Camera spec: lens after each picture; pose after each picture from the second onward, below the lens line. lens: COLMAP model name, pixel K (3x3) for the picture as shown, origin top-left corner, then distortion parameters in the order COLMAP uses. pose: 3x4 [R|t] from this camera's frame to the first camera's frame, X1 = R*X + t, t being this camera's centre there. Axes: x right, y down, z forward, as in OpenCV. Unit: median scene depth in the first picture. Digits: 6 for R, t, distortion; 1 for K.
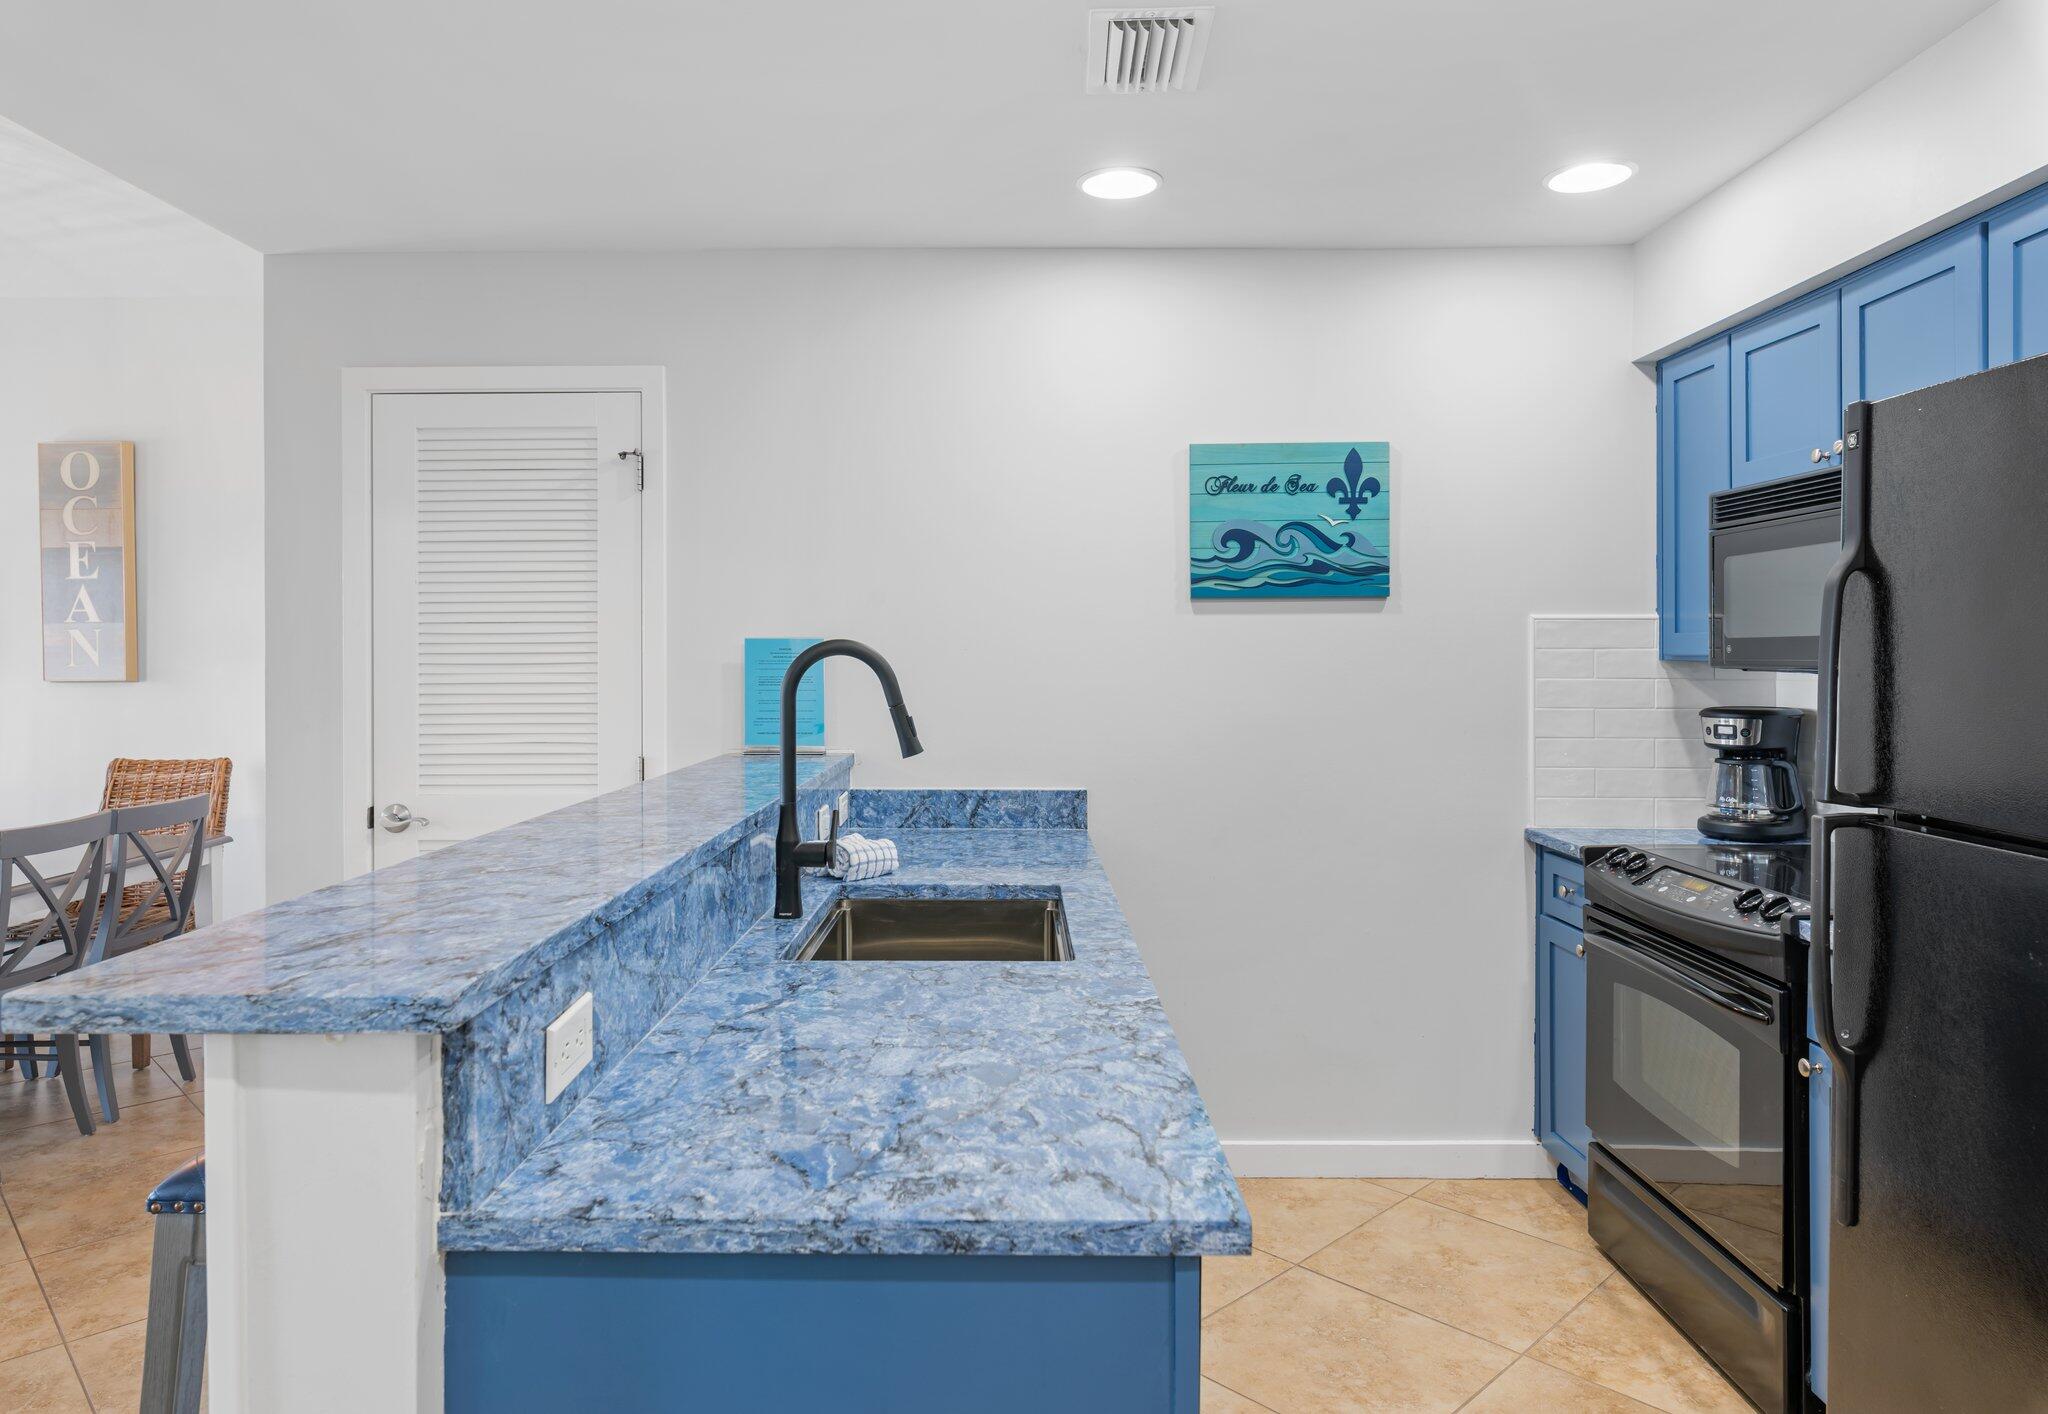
lens RADIAL K [[1268.0, 0, 988.6], [0, 1268.0, 658.7], [0, 0, 1]] dist [-0.000805, -0.000376]
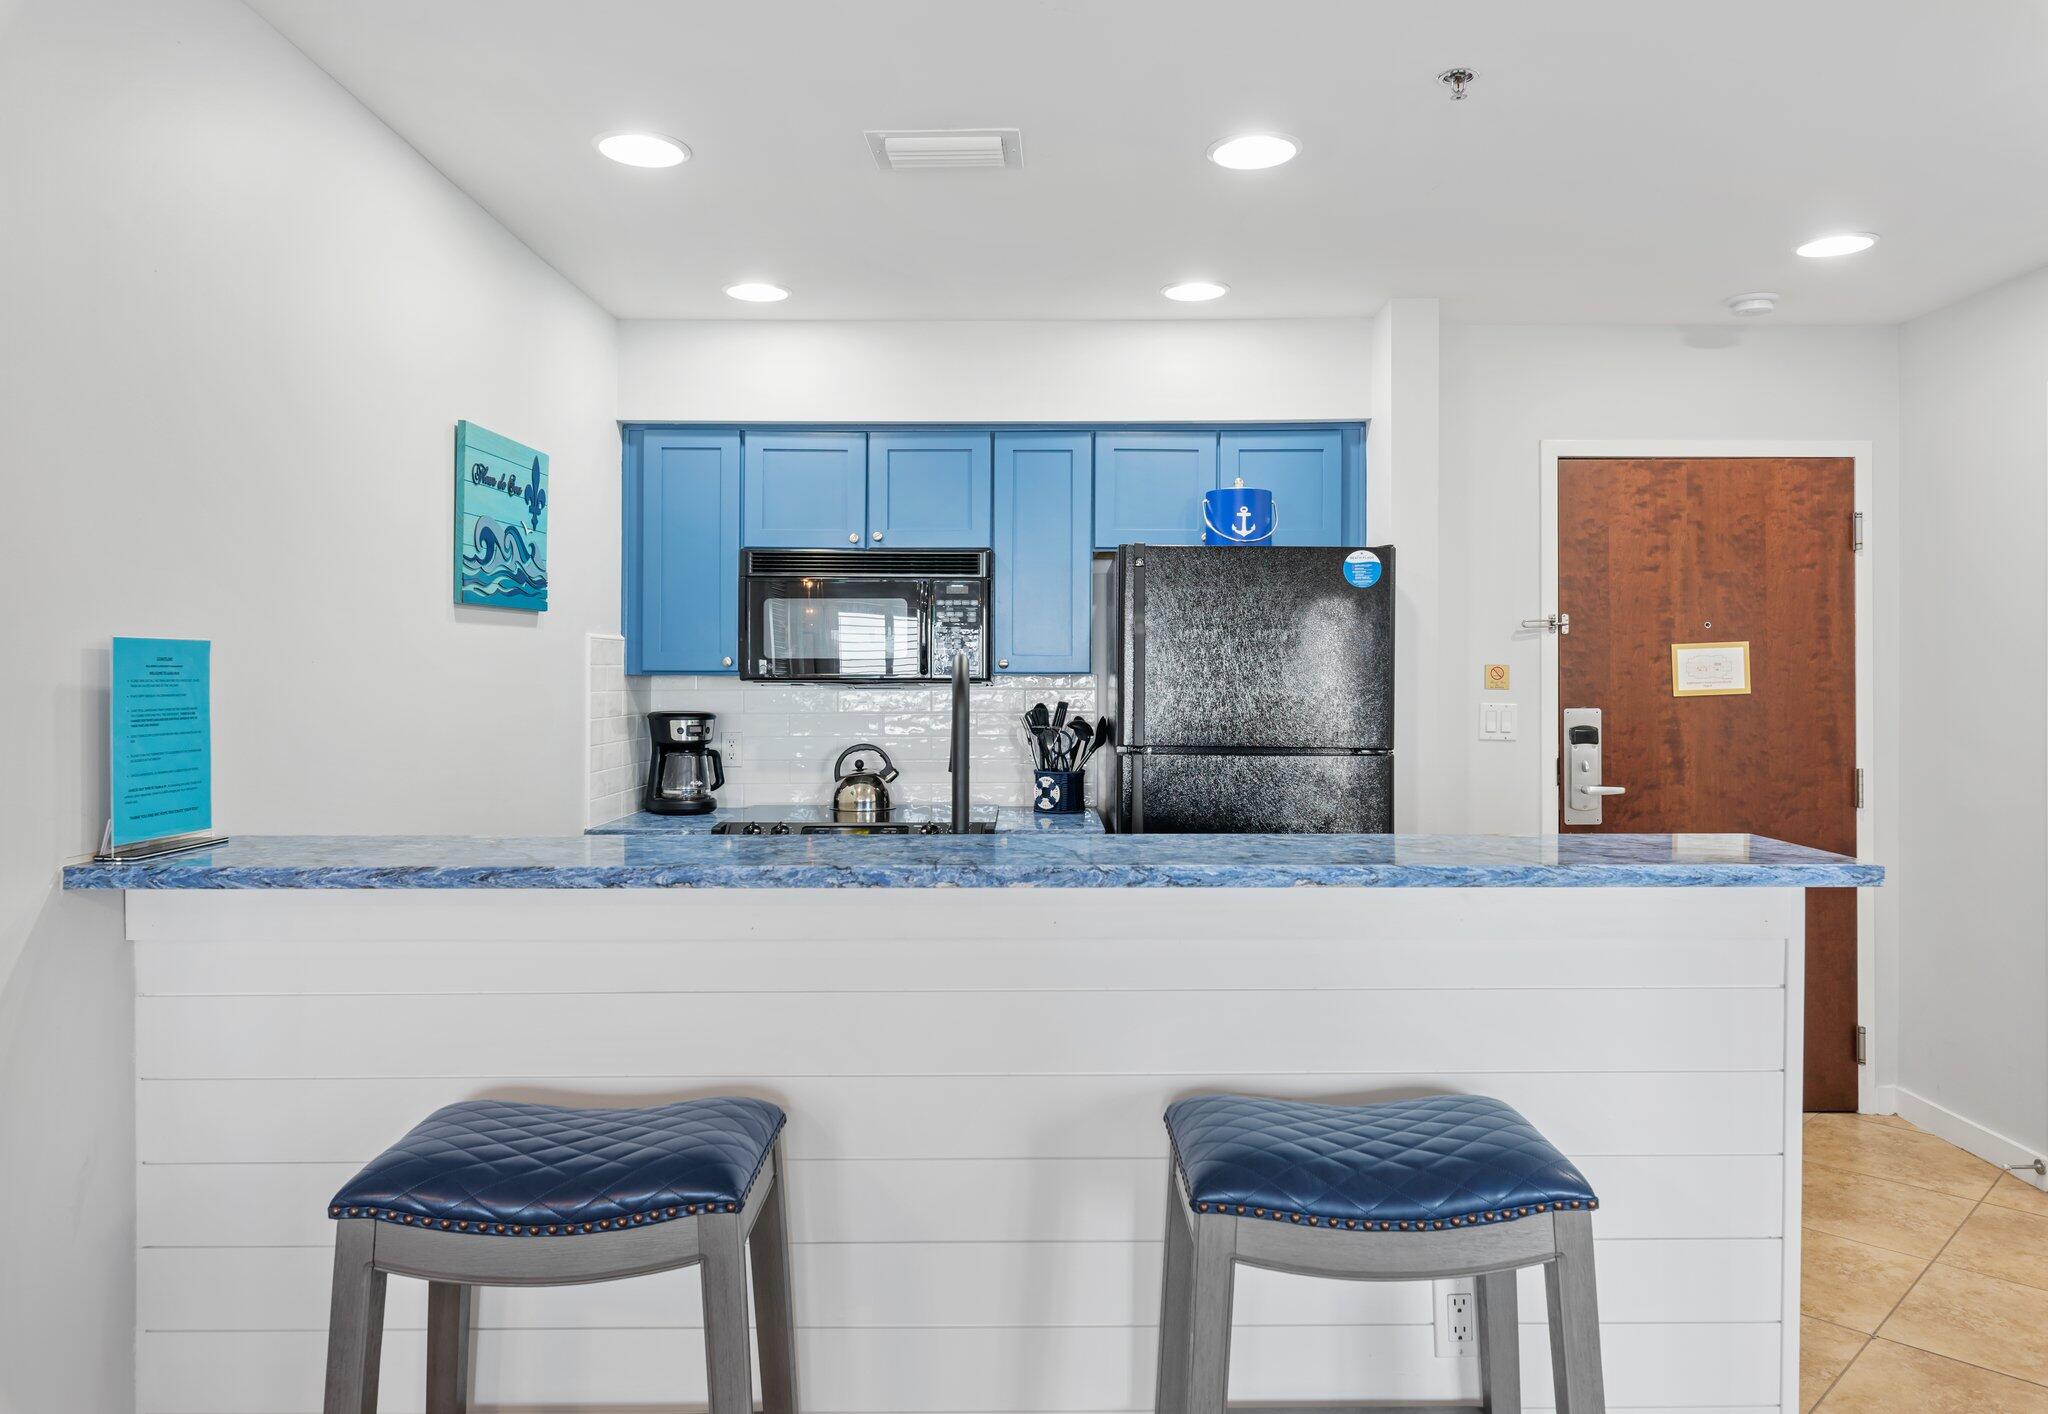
lens RADIAL K [[1382.4, 0, 1027.3], [0, 1382.4, 686.1], [0, 0, 1]] dist [-0.006611, -0.000771]
pose [[-0.026479, -0.009876, 0.999601, -0.805009], [0.001761, 0.999949, 0.009926, -0.000777], [-0.999648, 0.002023, -0.026461, 0.678471]]
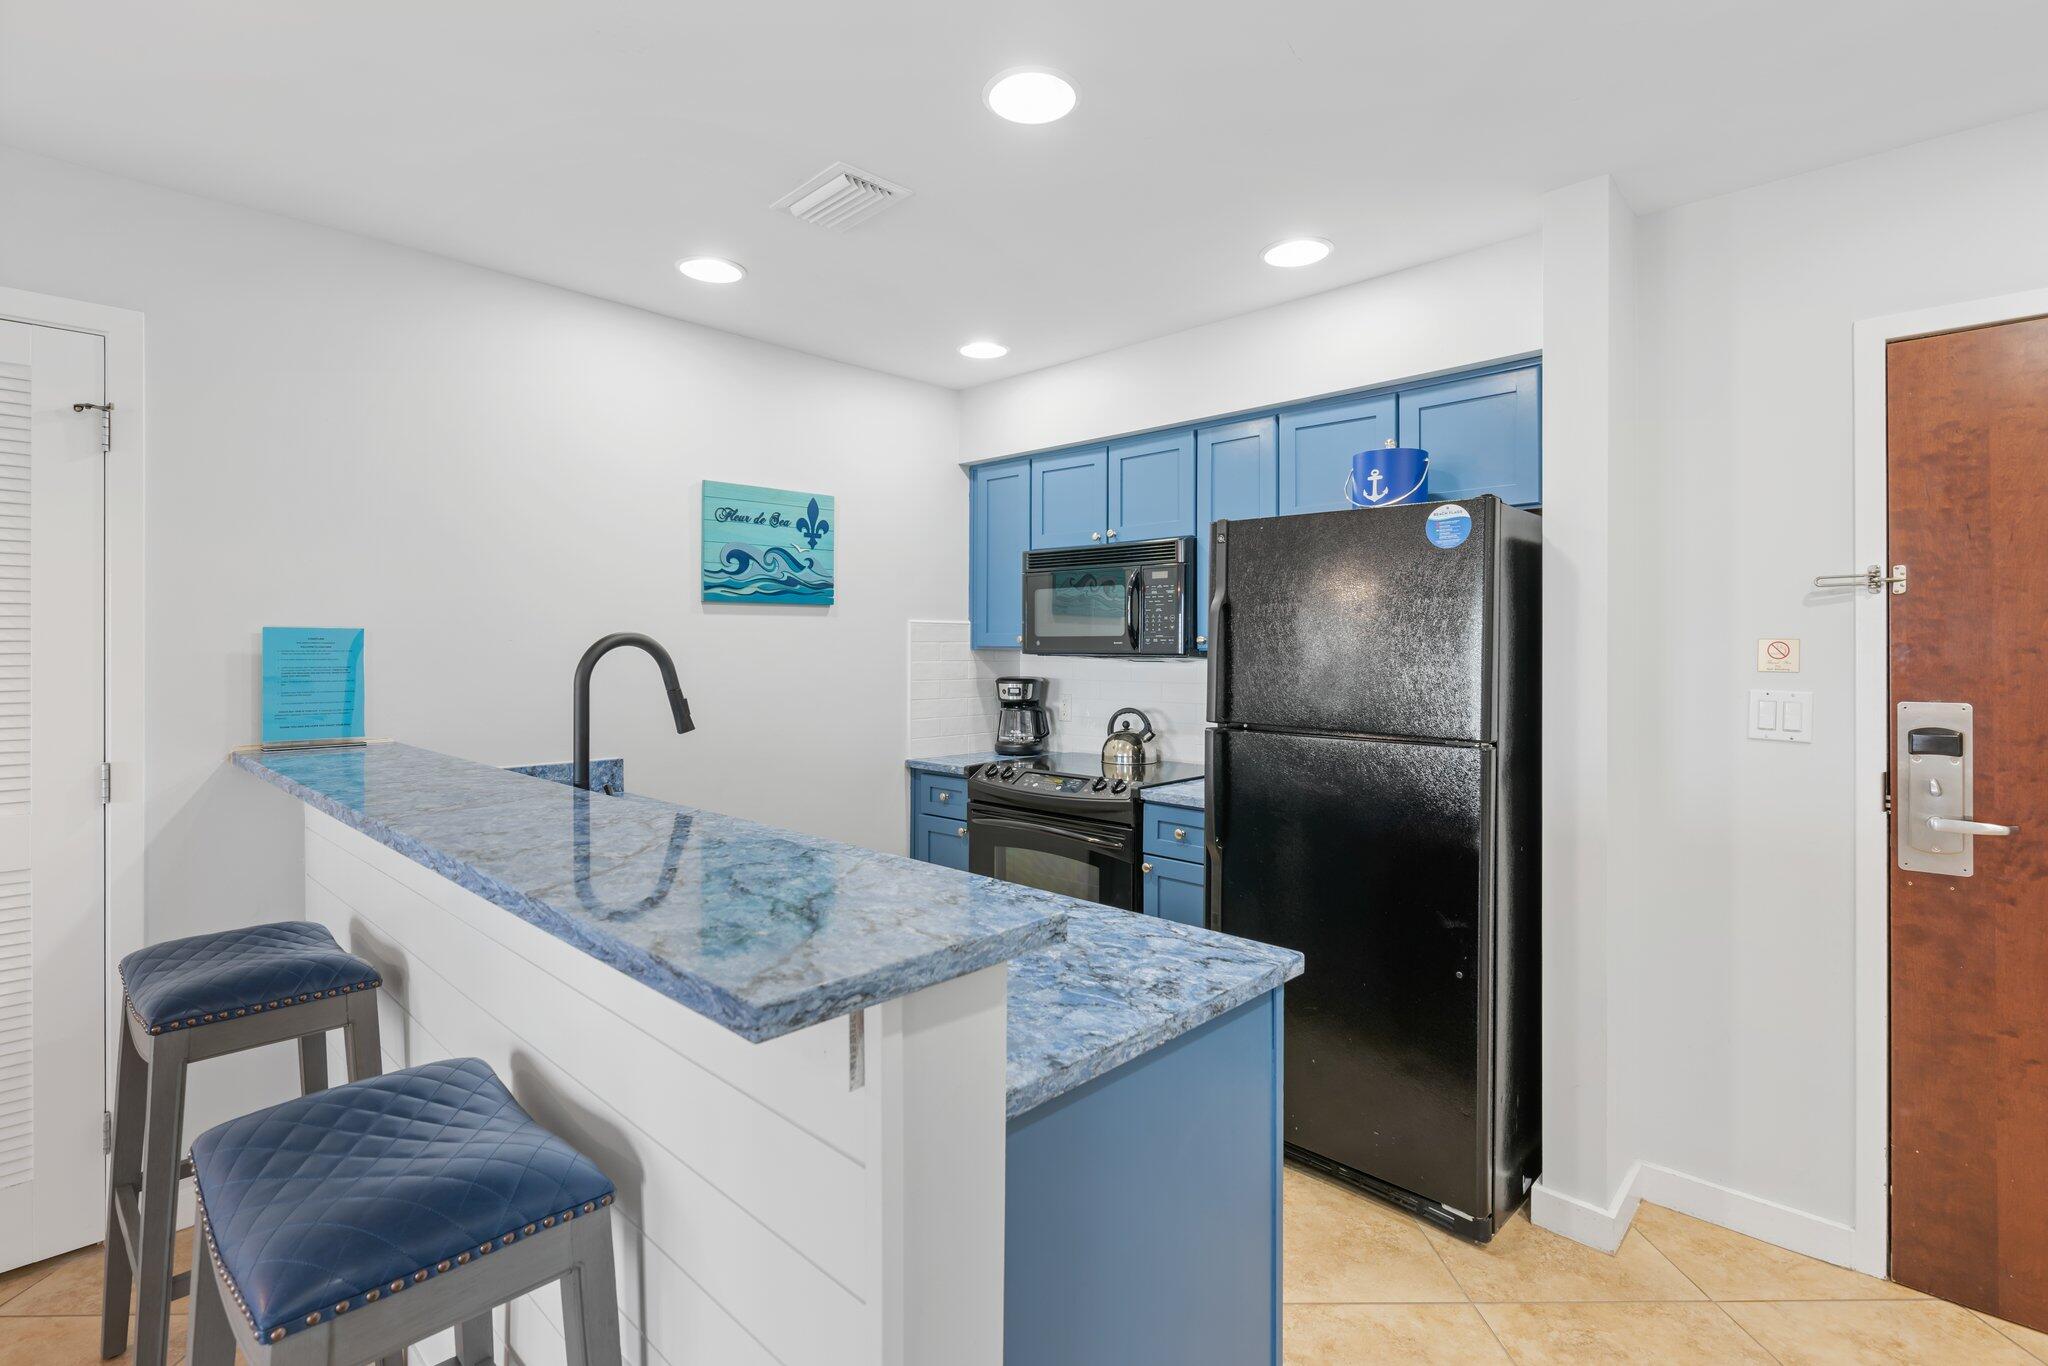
lens RADIAL K [[973.5, 0, 1015.9], [0, 973.5, 652.6], [0, 0, 1]] dist [-0.002703, 0.000239]
pose [[0.680203, -0.002989, 0.733018, -0.359467], [-0.000295, 0.999990, 0.004352, -0.000340], [-0.733024, -0.003177, 0.680196, 0.110954]]
